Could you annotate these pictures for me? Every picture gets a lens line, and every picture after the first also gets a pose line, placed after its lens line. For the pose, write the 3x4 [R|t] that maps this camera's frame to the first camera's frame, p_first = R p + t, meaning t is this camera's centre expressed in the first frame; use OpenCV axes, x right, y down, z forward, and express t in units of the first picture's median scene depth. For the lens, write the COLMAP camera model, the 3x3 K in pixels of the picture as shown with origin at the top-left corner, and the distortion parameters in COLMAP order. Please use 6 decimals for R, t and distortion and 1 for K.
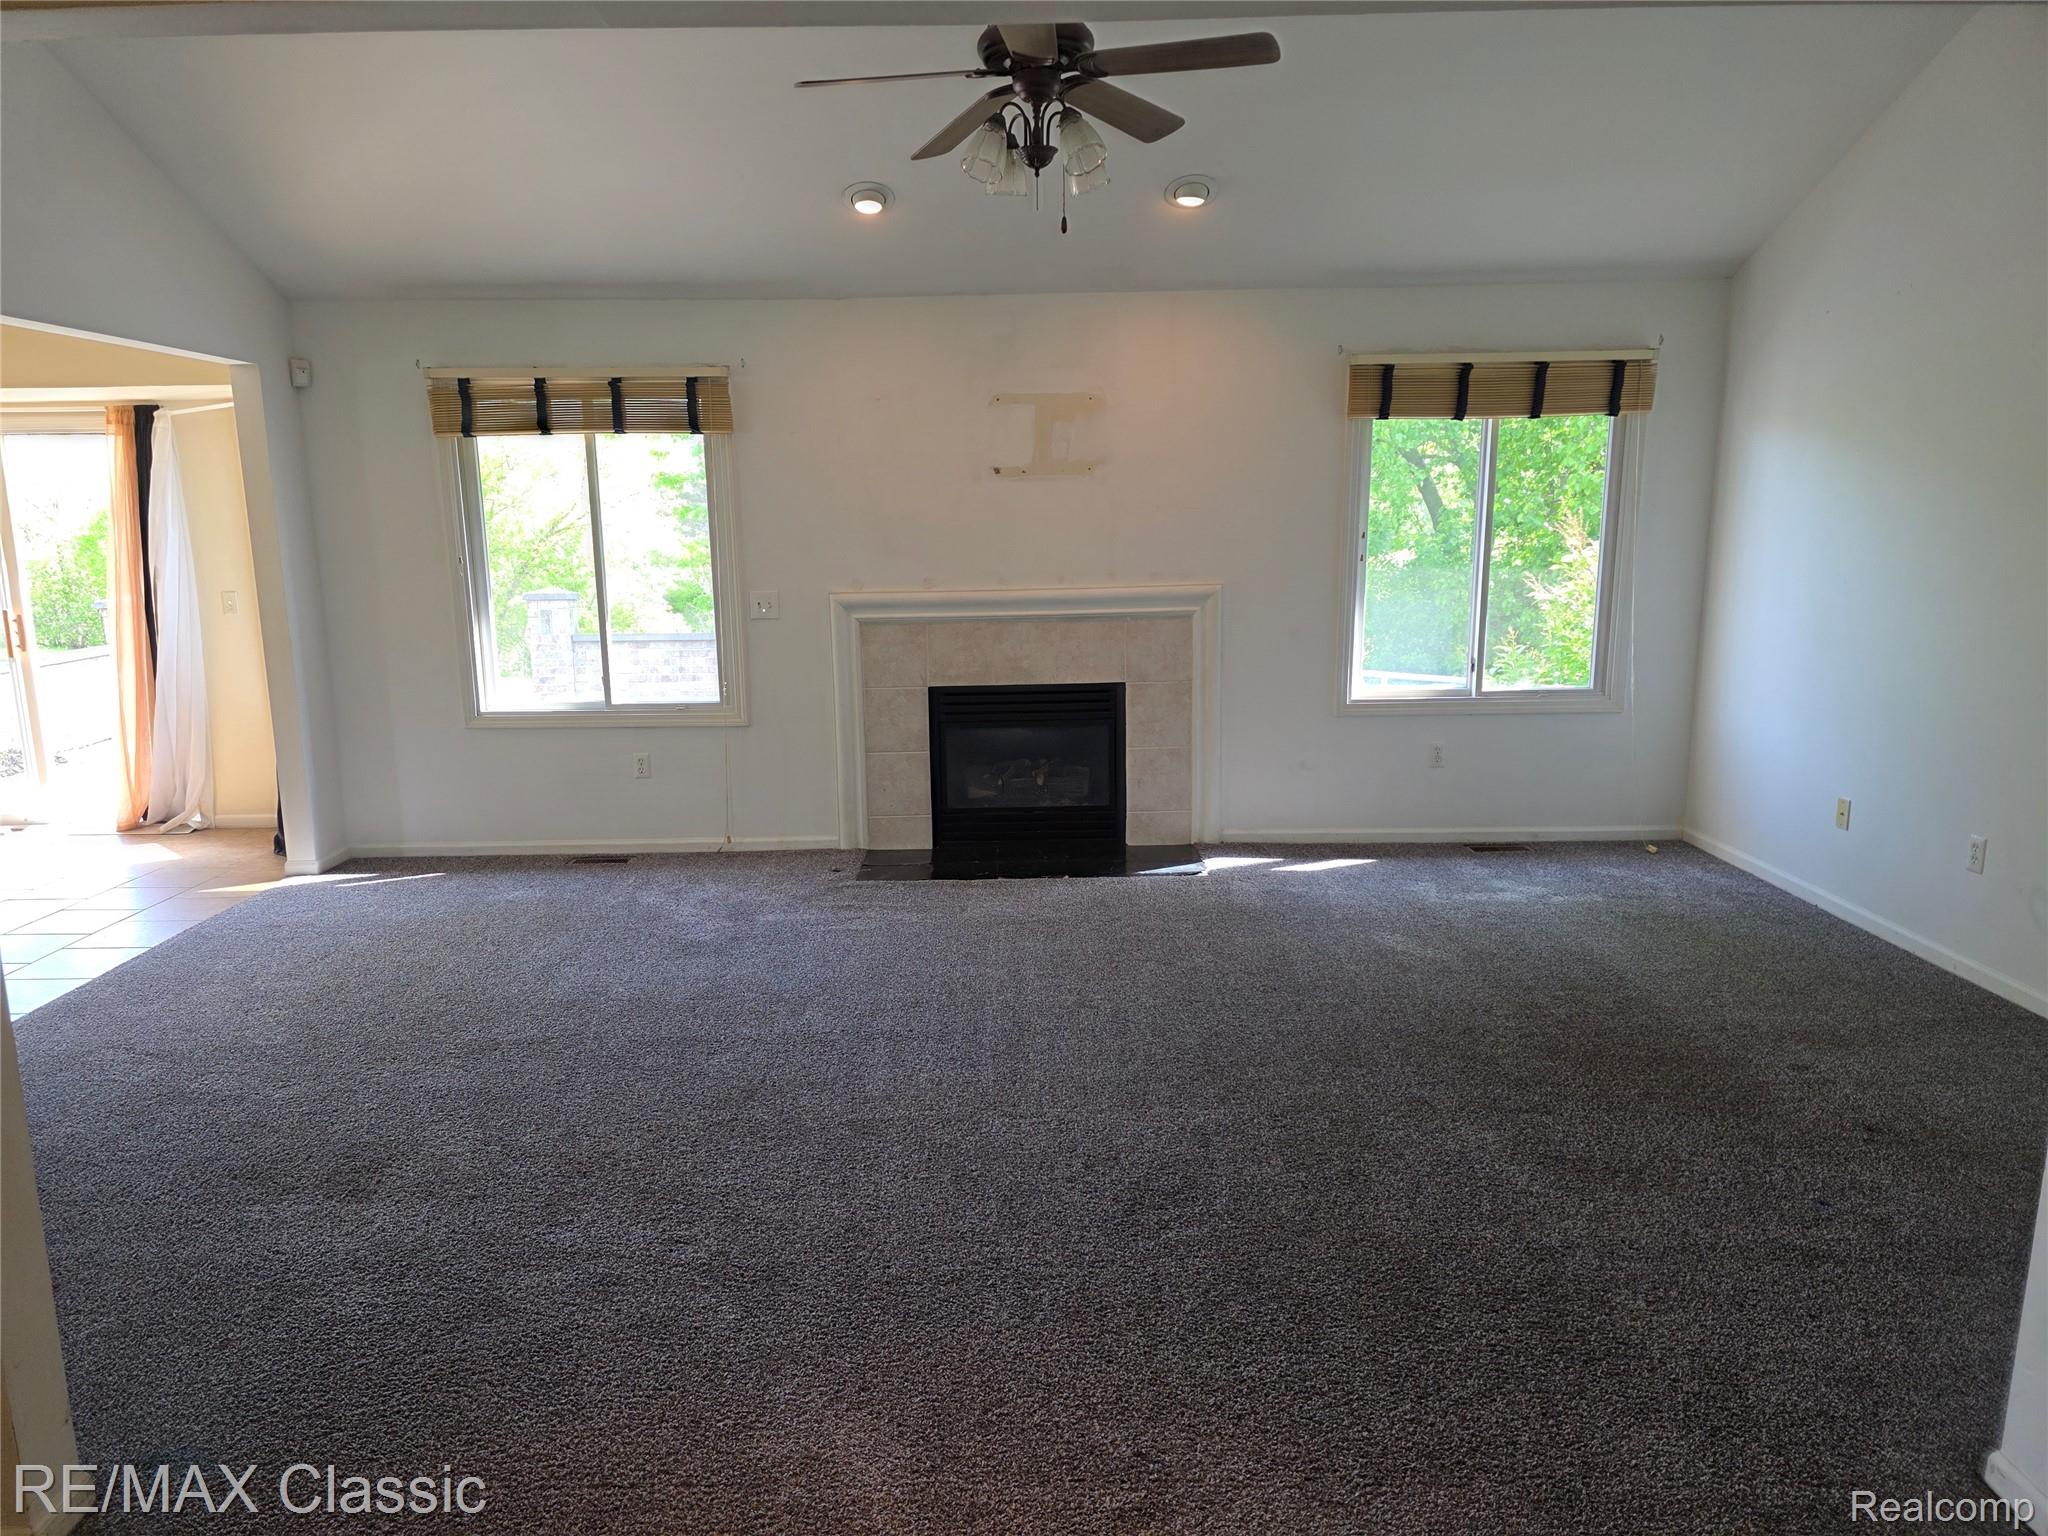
lens RADIAL K [[1364.7, 0, 998.2], [0, 1364.7, 804.4], [0, 0, 1]] dist [0.064667, -0.001512]
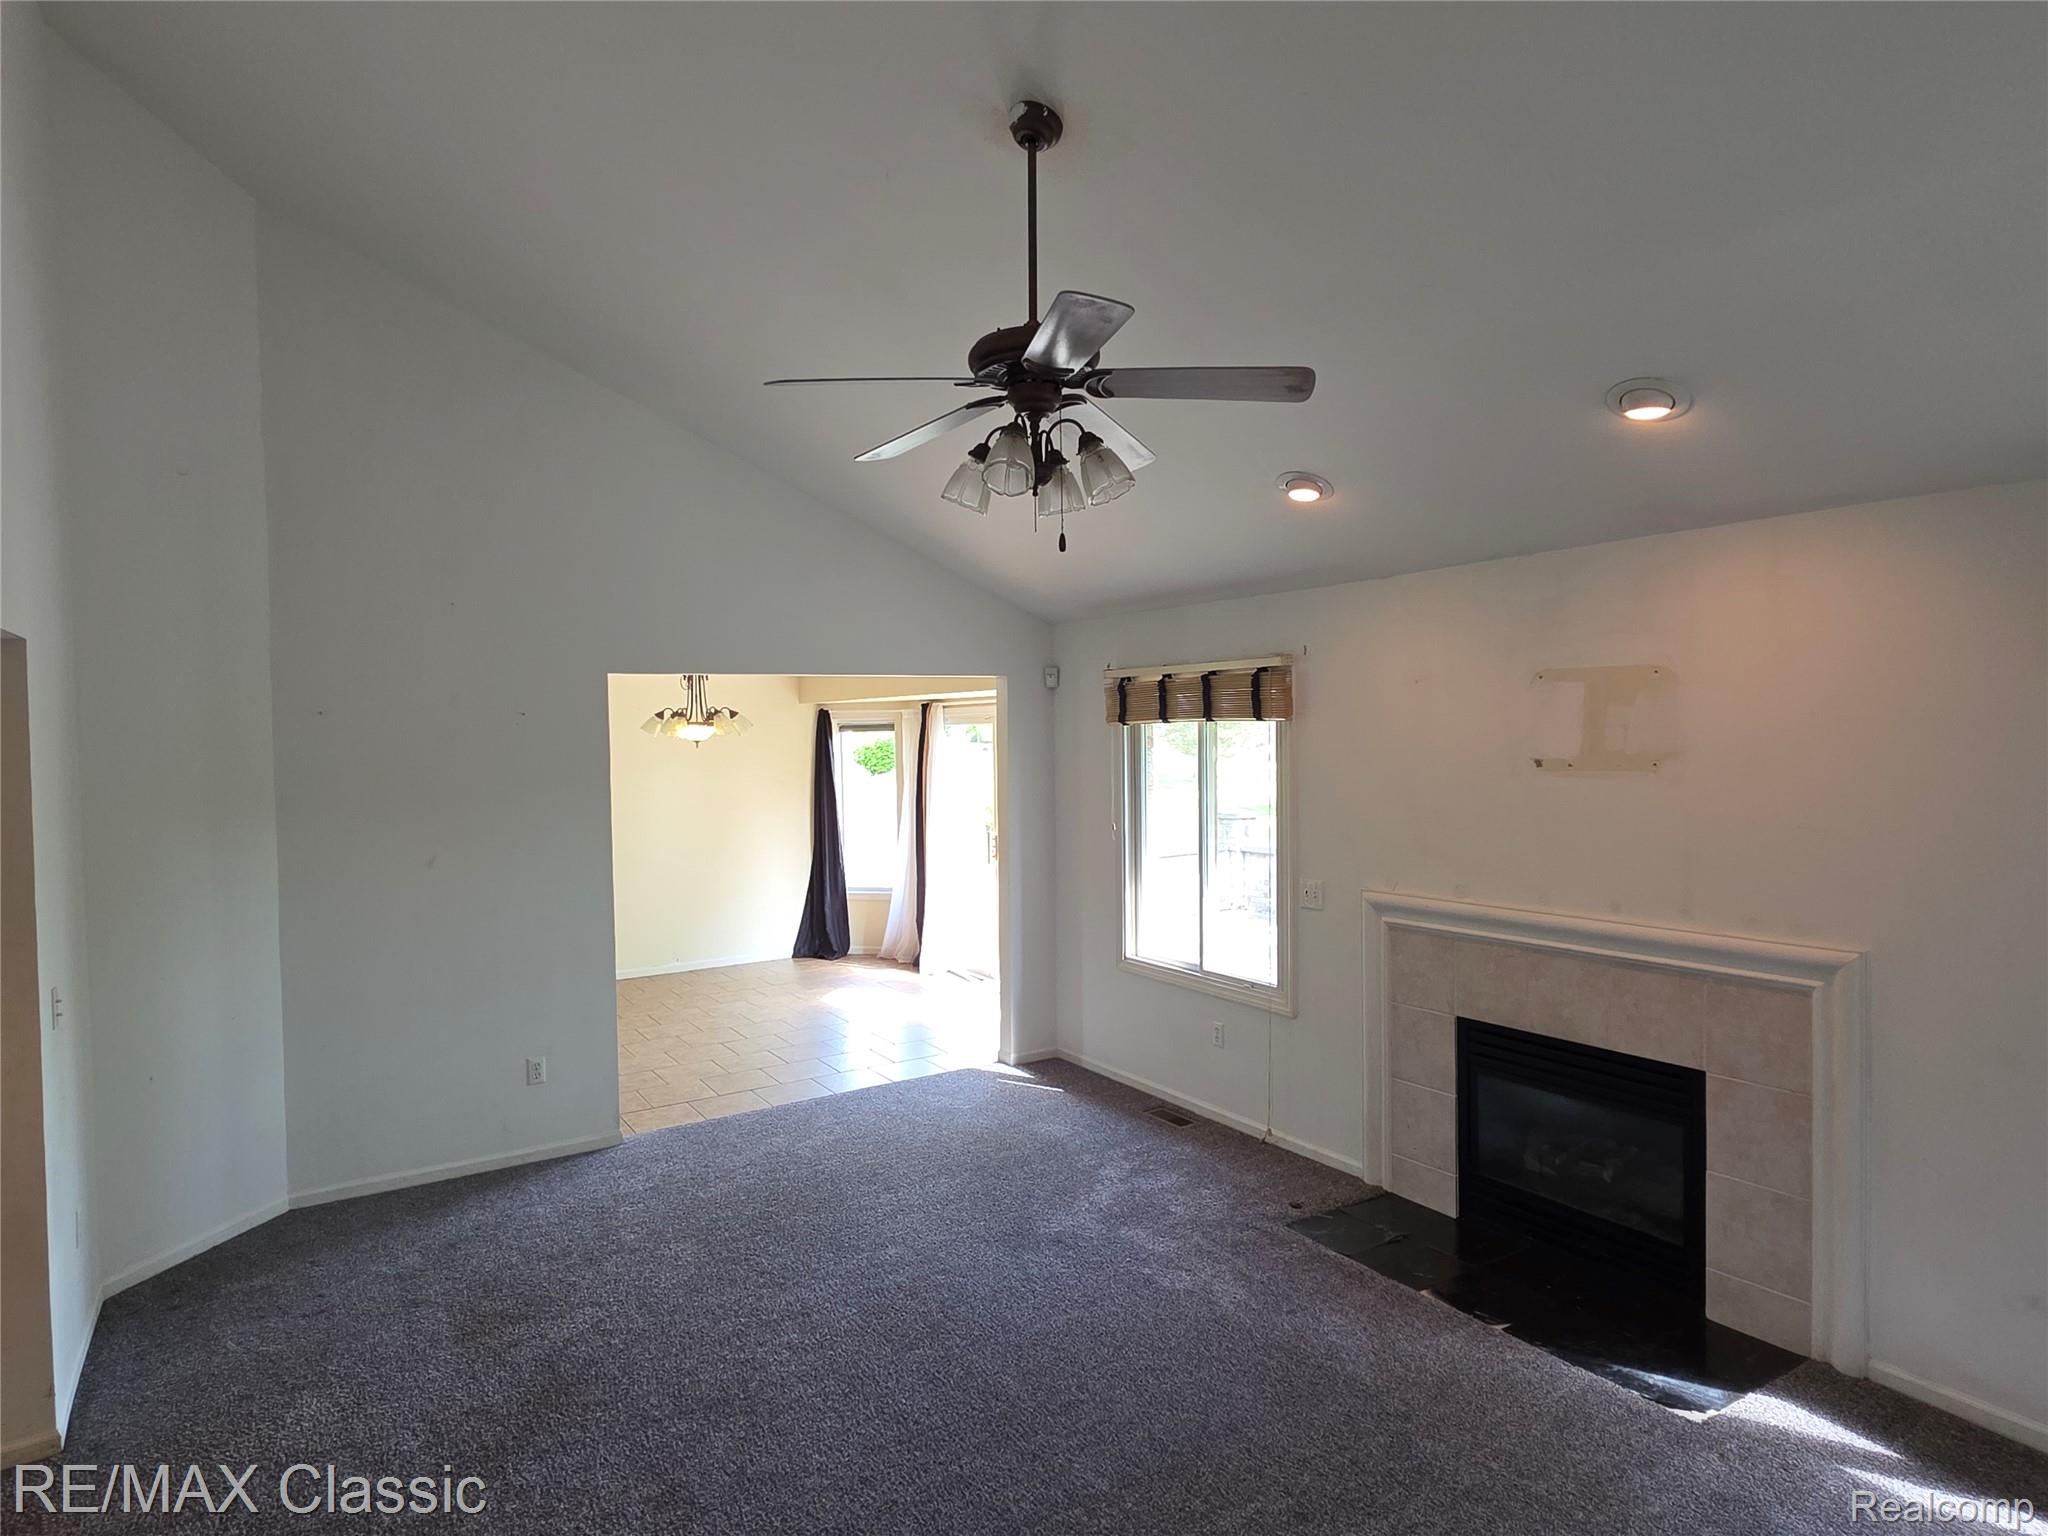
lens RADIAL K [[1187.2, 0, 1016.8], [0, 1187.2, 770.8], [0, 0, 1]] dist [0.012316, -0.009440]
pose [[0.534120, 0.036169, -0.844635, 0.415998], [-0.166776, 0.983959, -0.063329, -0.145951], [0.828795, 0.174690, 0.531584, 0.389790]]
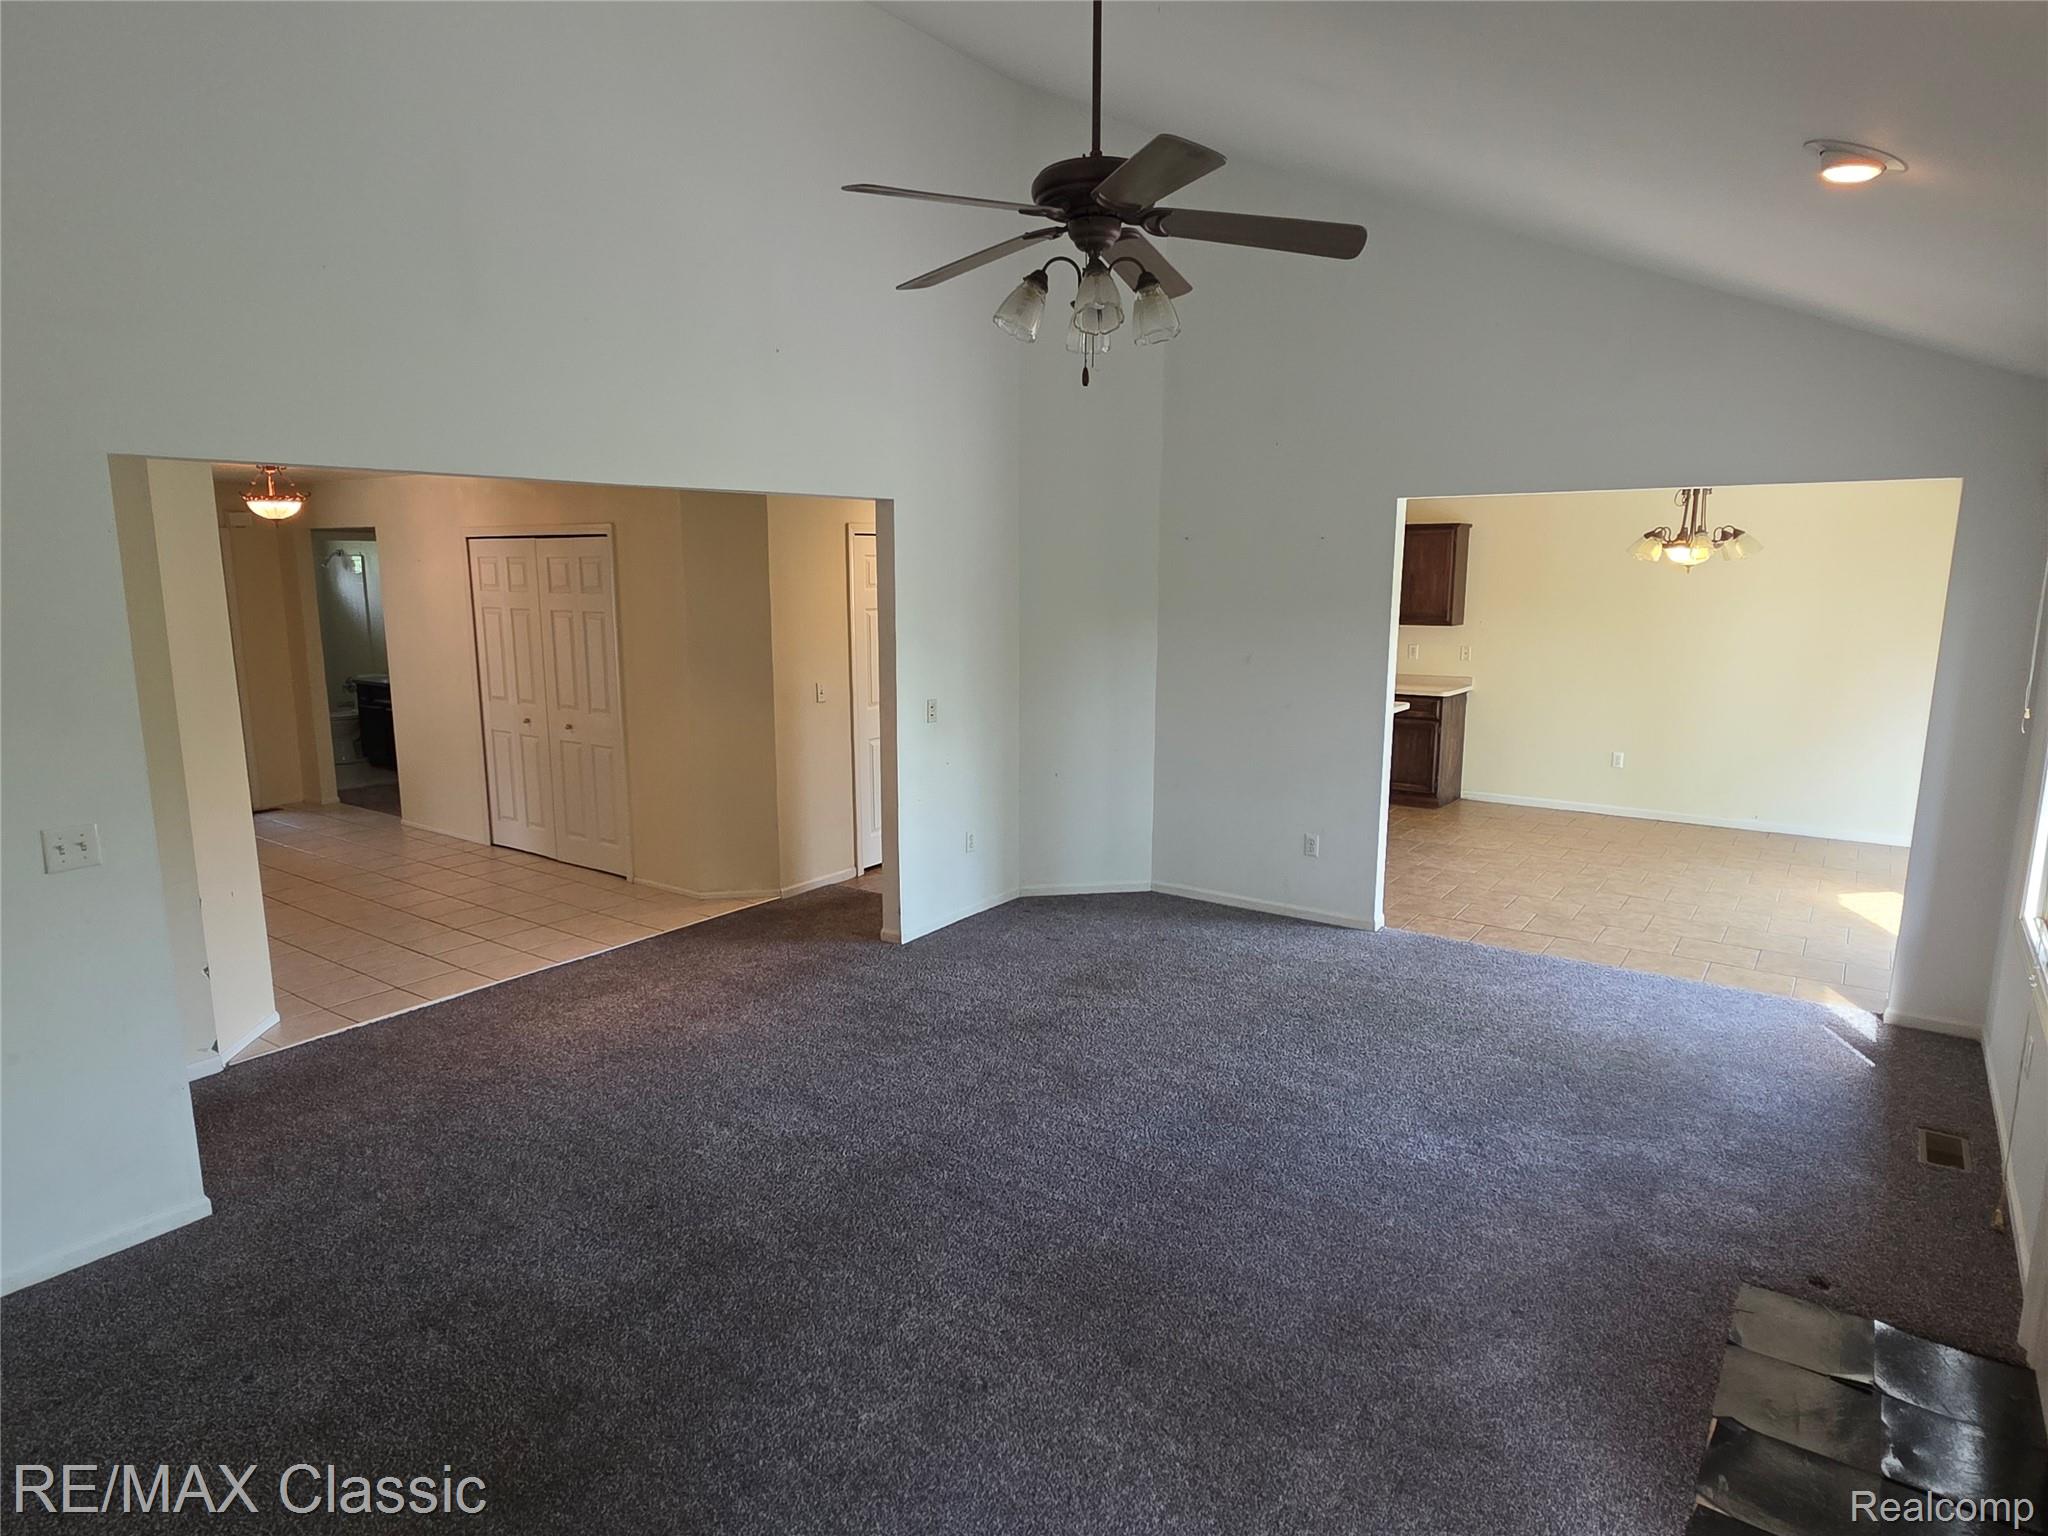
lens RADIAL K [[1187.2, 0, 1016.8], [0, 1187.2, 770.8], [0, 0, 1]] dist [0.012316, -0.009440]
pose [[-0.585996, 0.158322, -0.794697, 0.454289], [-0.158160, 0.939517, 0.303798, -0.258143], [0.794729, 0.303714, -0.525513, 0.916033]]
